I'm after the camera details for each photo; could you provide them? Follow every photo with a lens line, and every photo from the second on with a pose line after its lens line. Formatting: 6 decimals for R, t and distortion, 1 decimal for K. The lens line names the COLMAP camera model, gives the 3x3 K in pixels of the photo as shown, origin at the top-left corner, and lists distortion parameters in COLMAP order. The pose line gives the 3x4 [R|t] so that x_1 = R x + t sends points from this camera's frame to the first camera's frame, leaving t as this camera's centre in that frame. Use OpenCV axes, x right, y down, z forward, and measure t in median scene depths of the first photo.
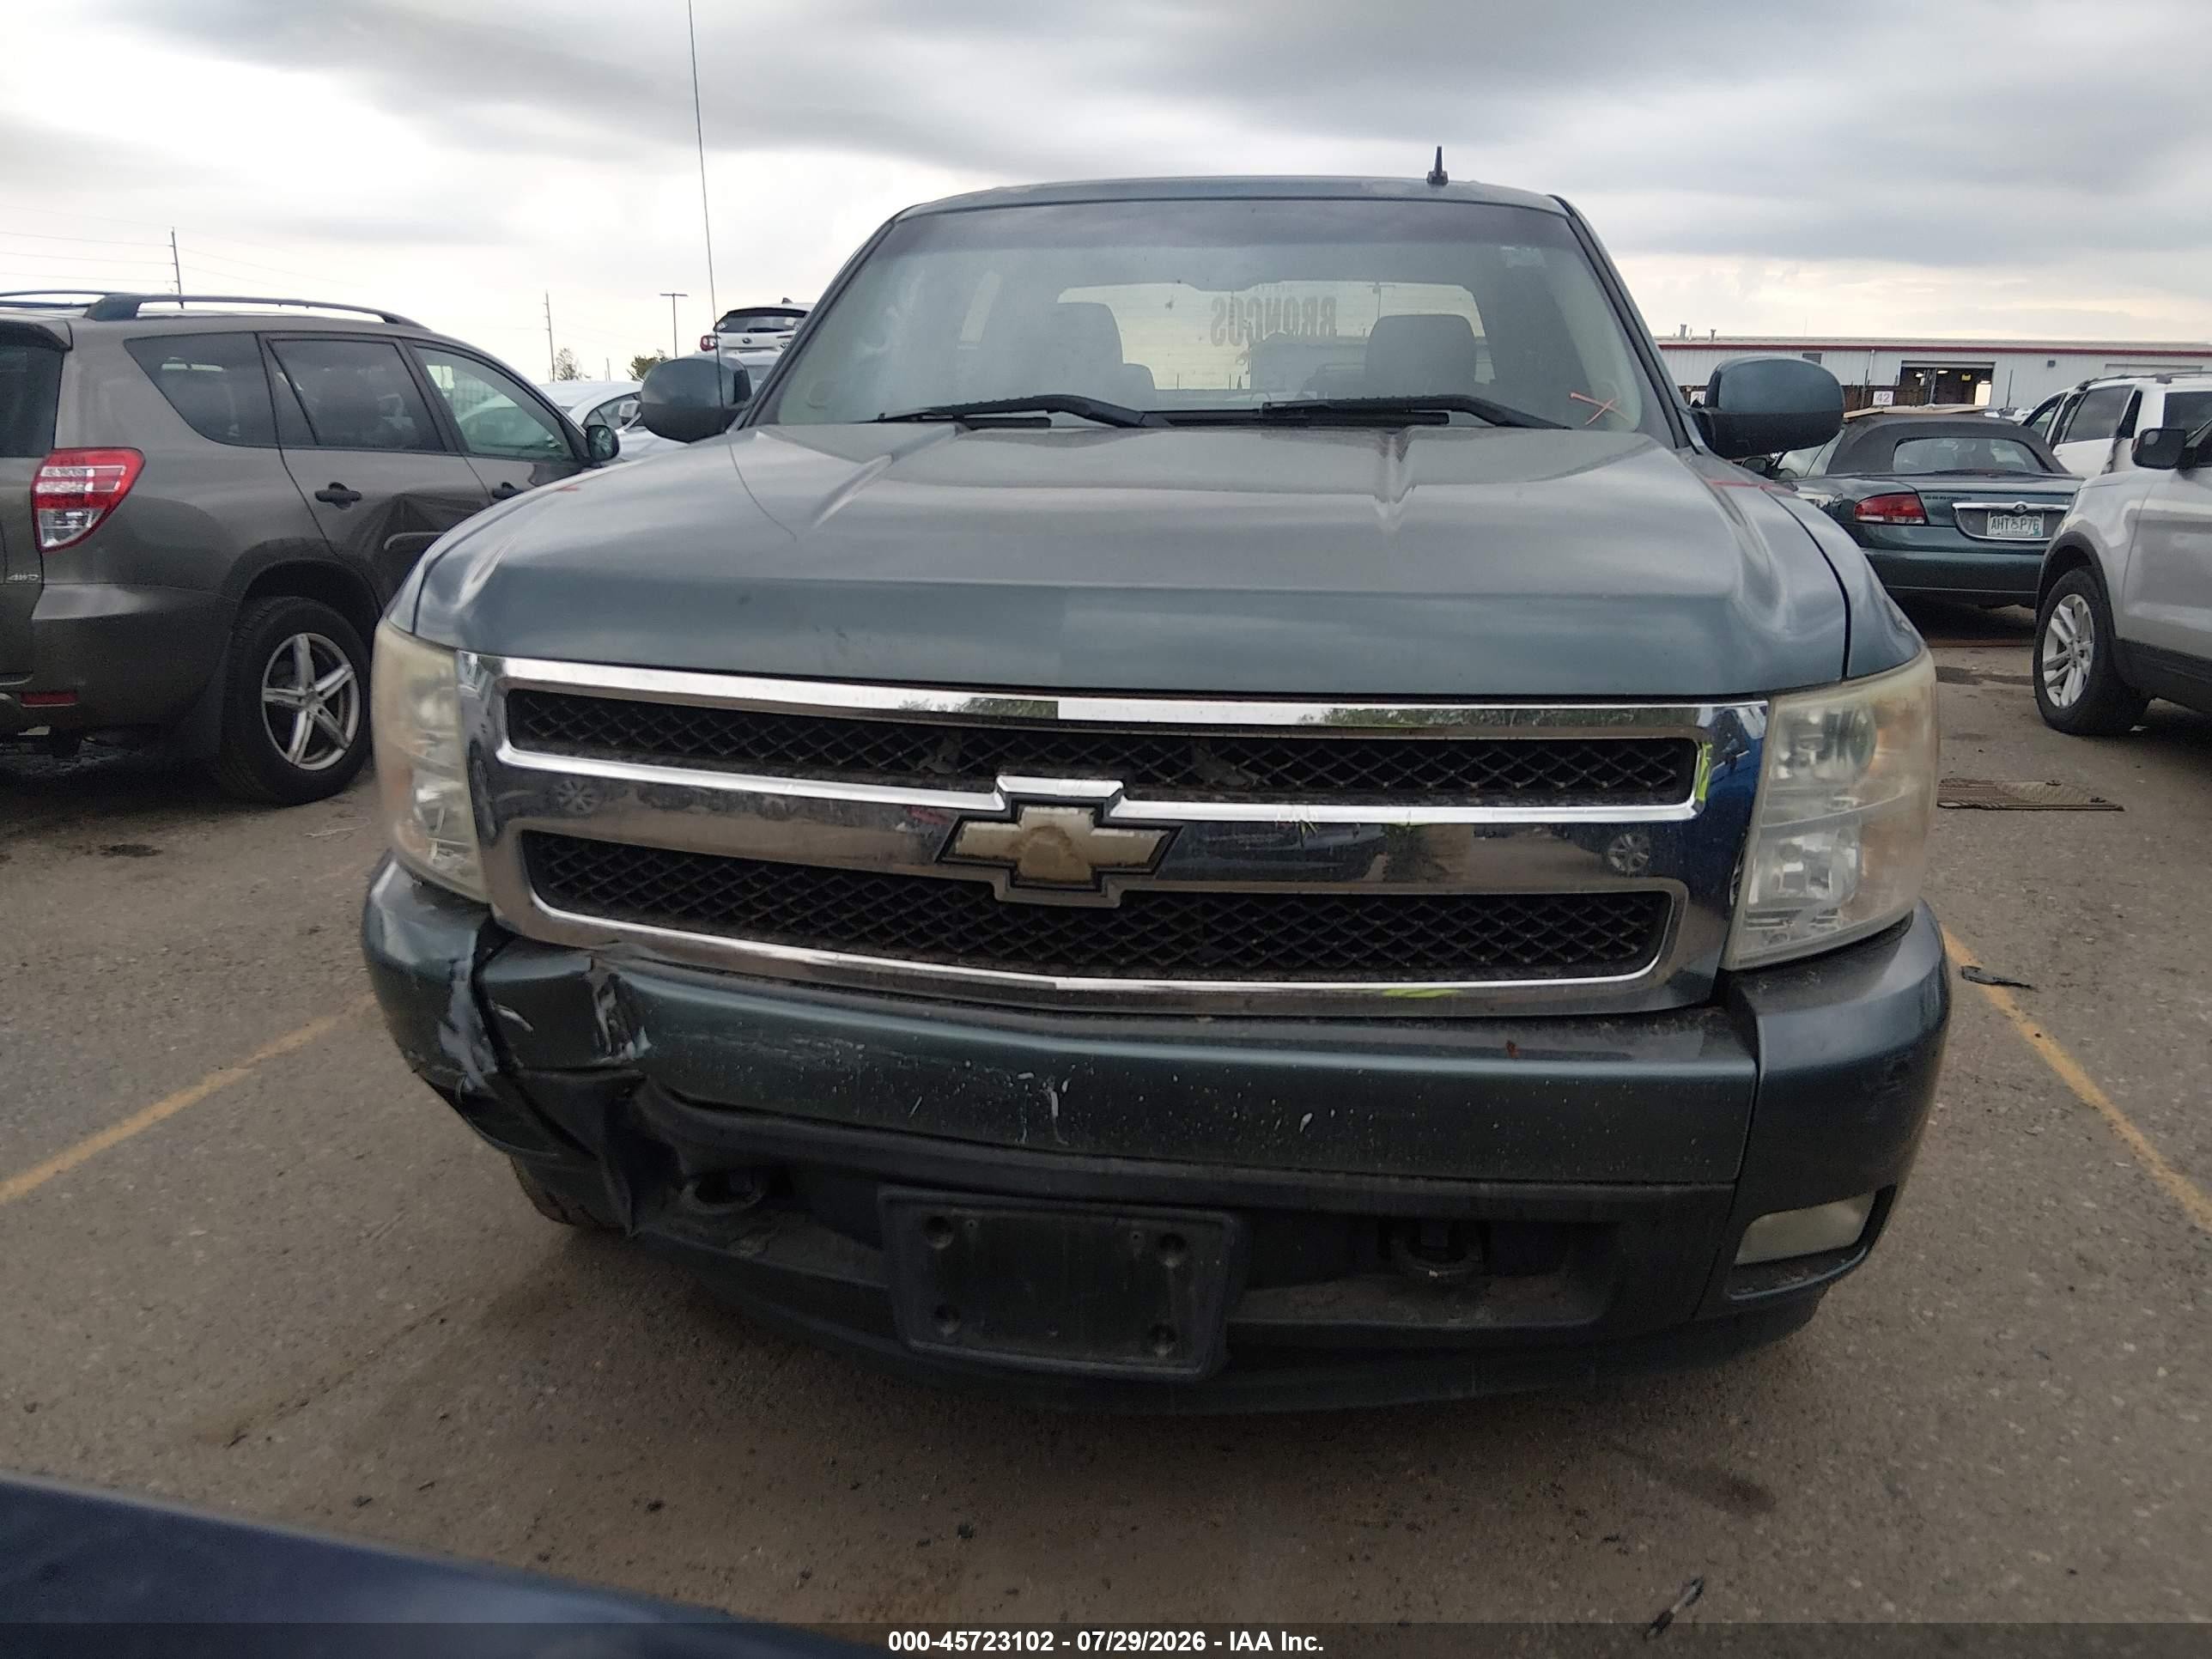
lens RADIAL K [[1667.0, 0, 1091.6], [0, 1667.0, 821.8], [0, 0, 1]] dist [0.114816, -0.196243]
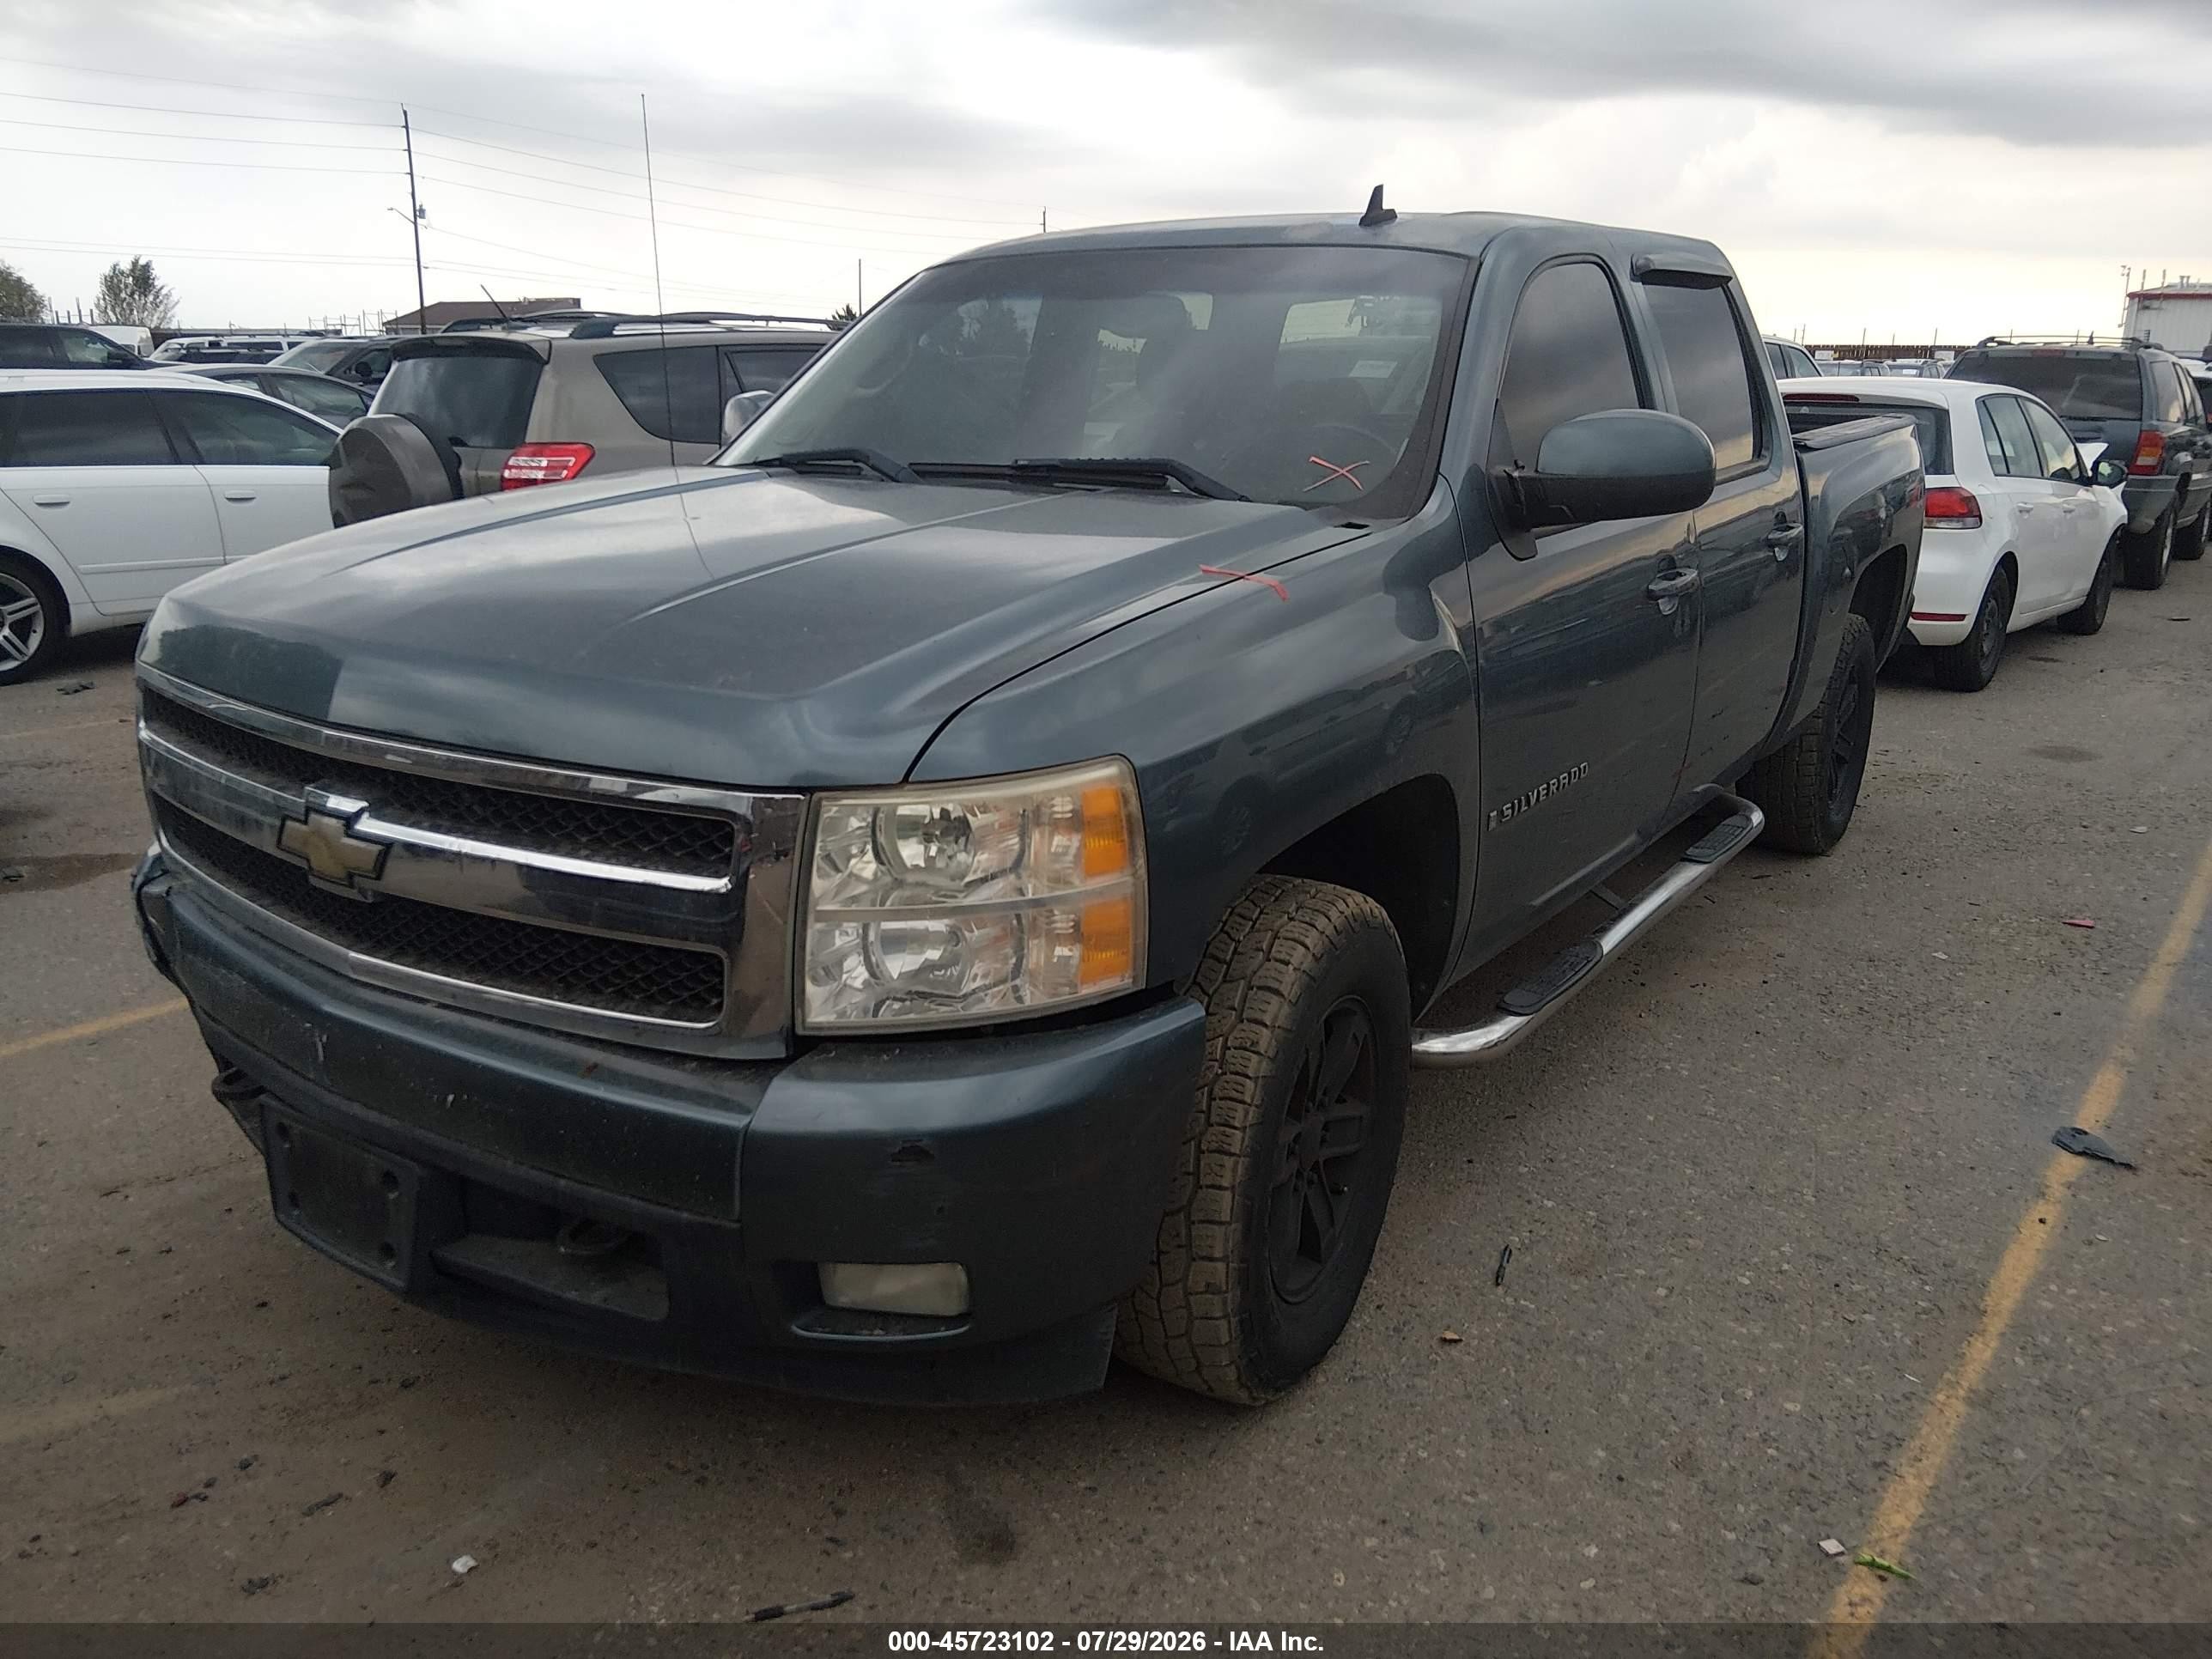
lens RADIAL K [[1667.0, 0, 1091.6], [0, 1667.0, 821.8], [0, 0, 1]] dist [0.114816, -0.196243]
pose [[0.894879, 0.117153, -0.430658, 0.976748], [-0.107036, 0.993108, 0.047743, -0.119223], [0.433283, 0.003371, 0.901252, 0.098163]]
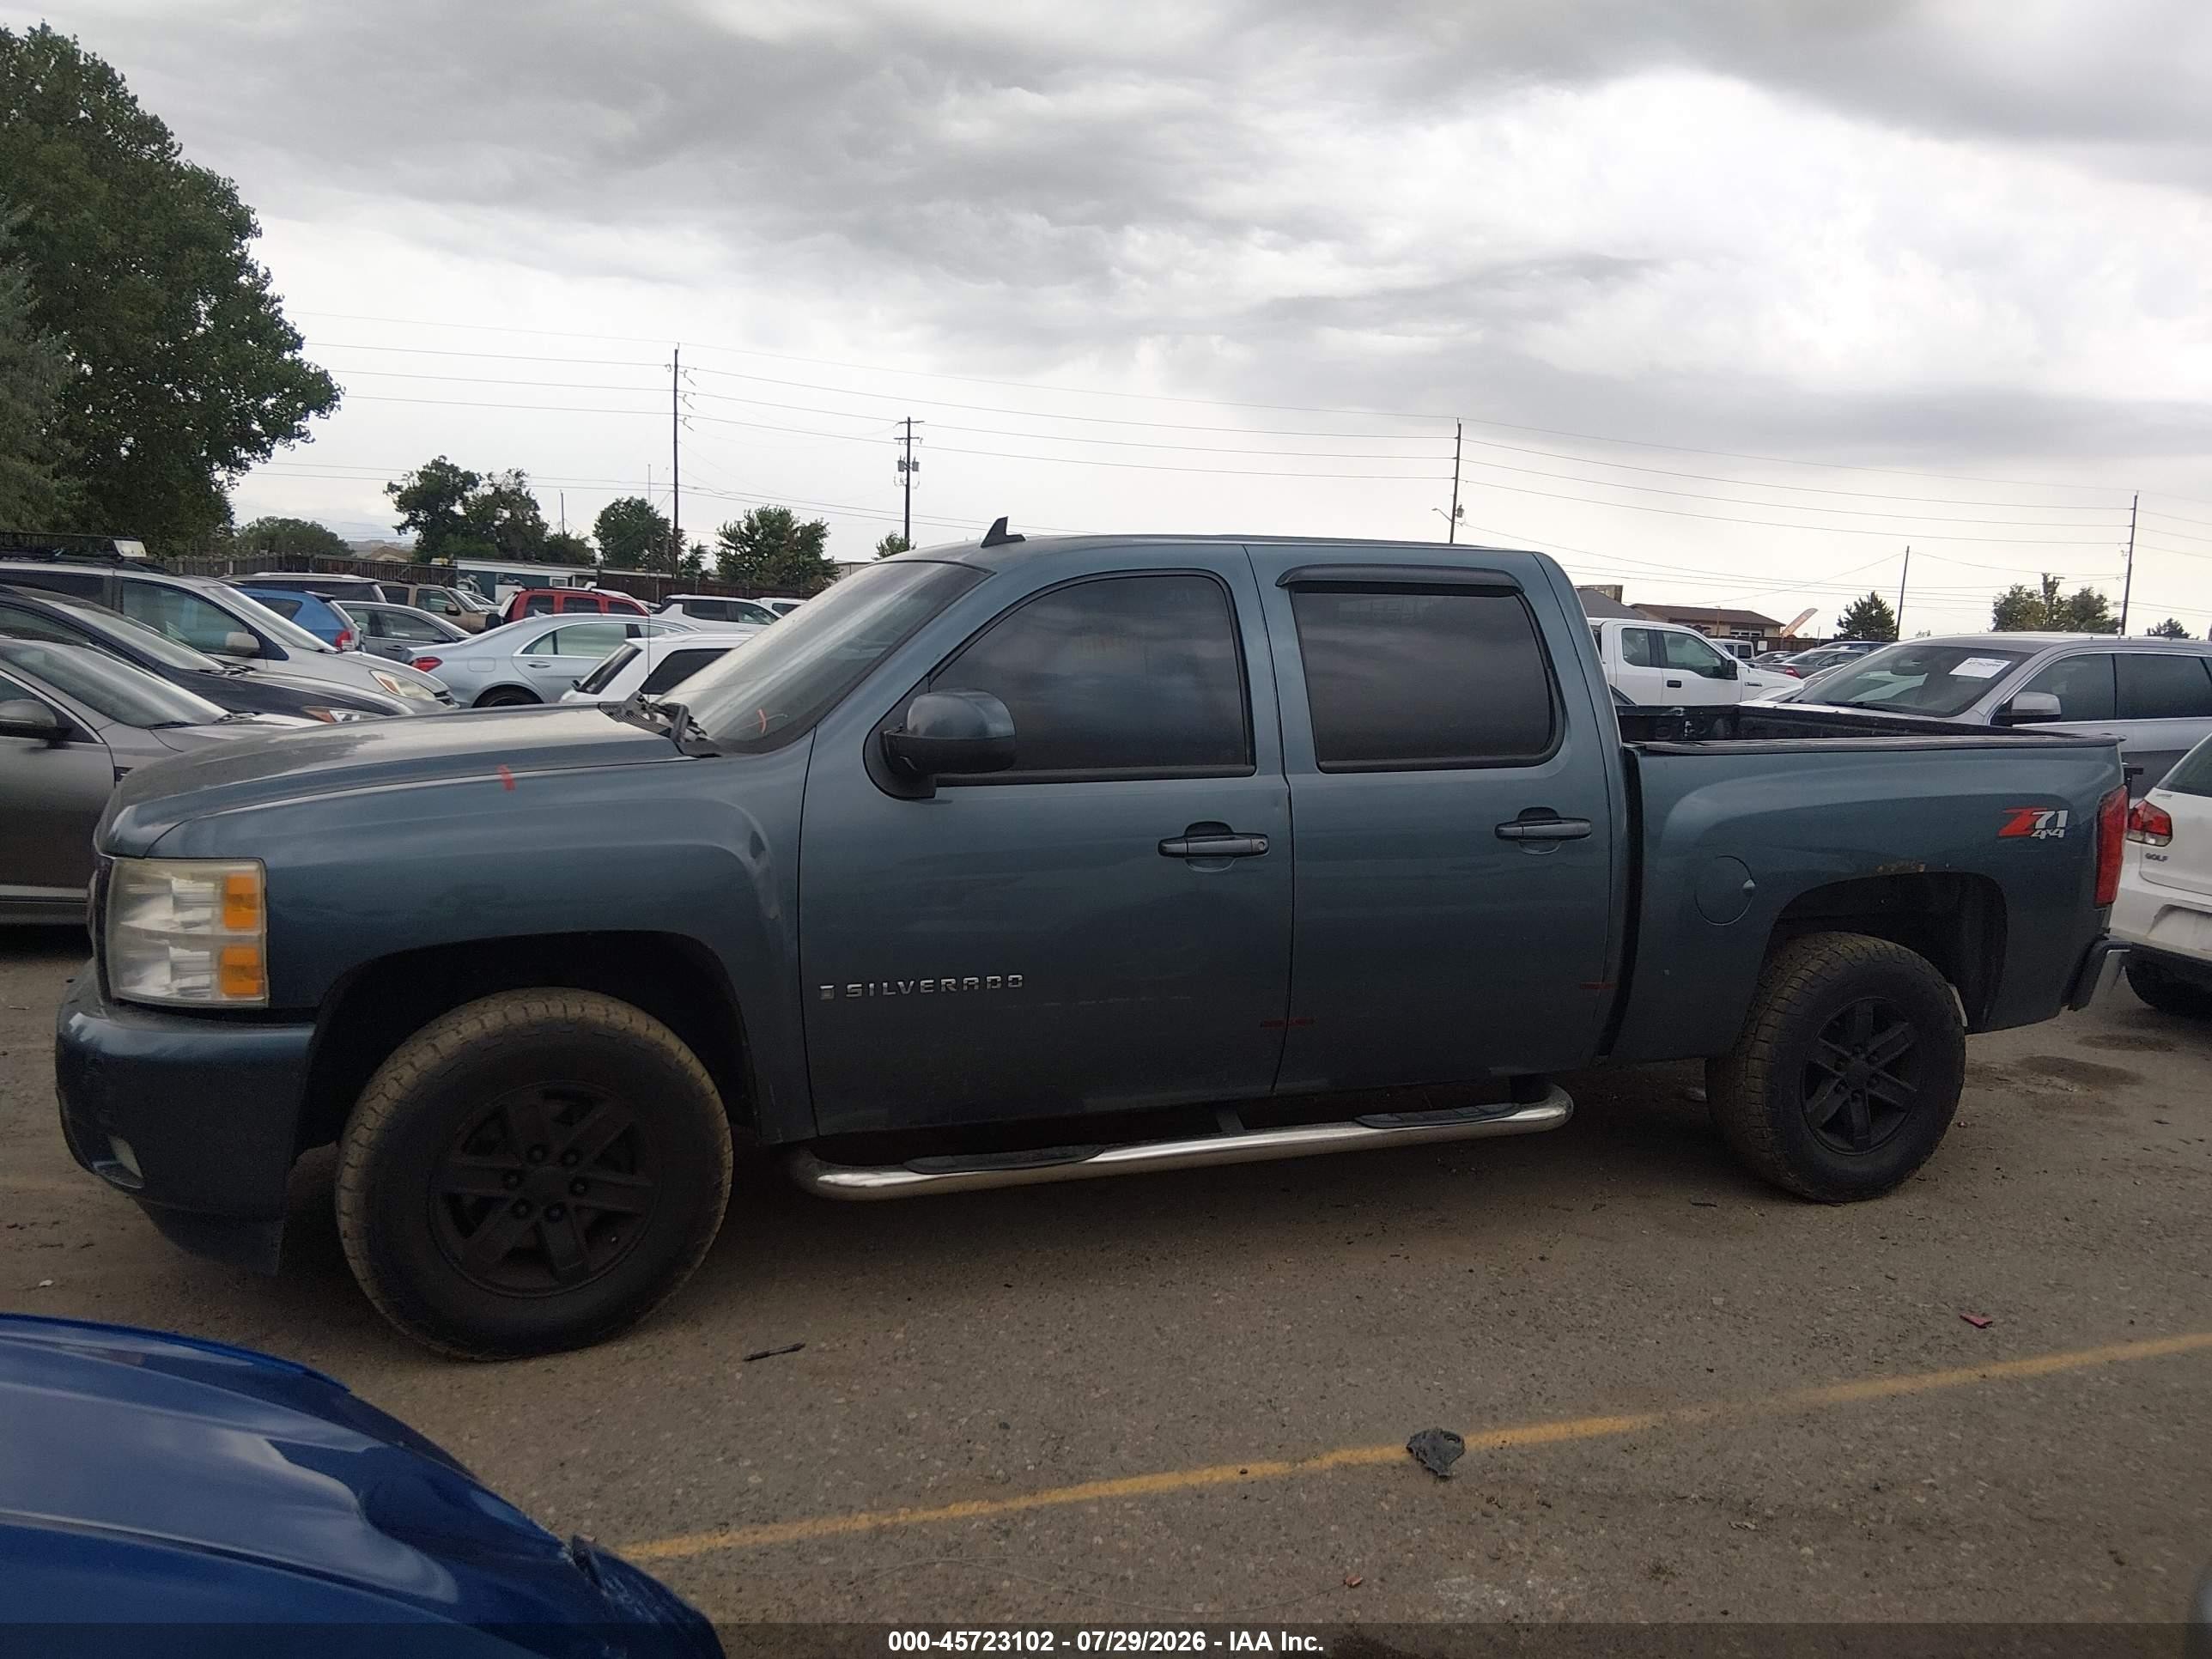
lens RADIAL K [[1667.0, 0, 1091.6], [0, 1667.0, 821.8], [0, 0, 1]] dist [0.114816, -0.196243]
pose [[0.490511, 0.113973, -0.863950, 2.501610], [-0.238387, 0.971143, -0.007231, -0.346209], [0.838195, 0.209502, 0.503526, 0.891070]]
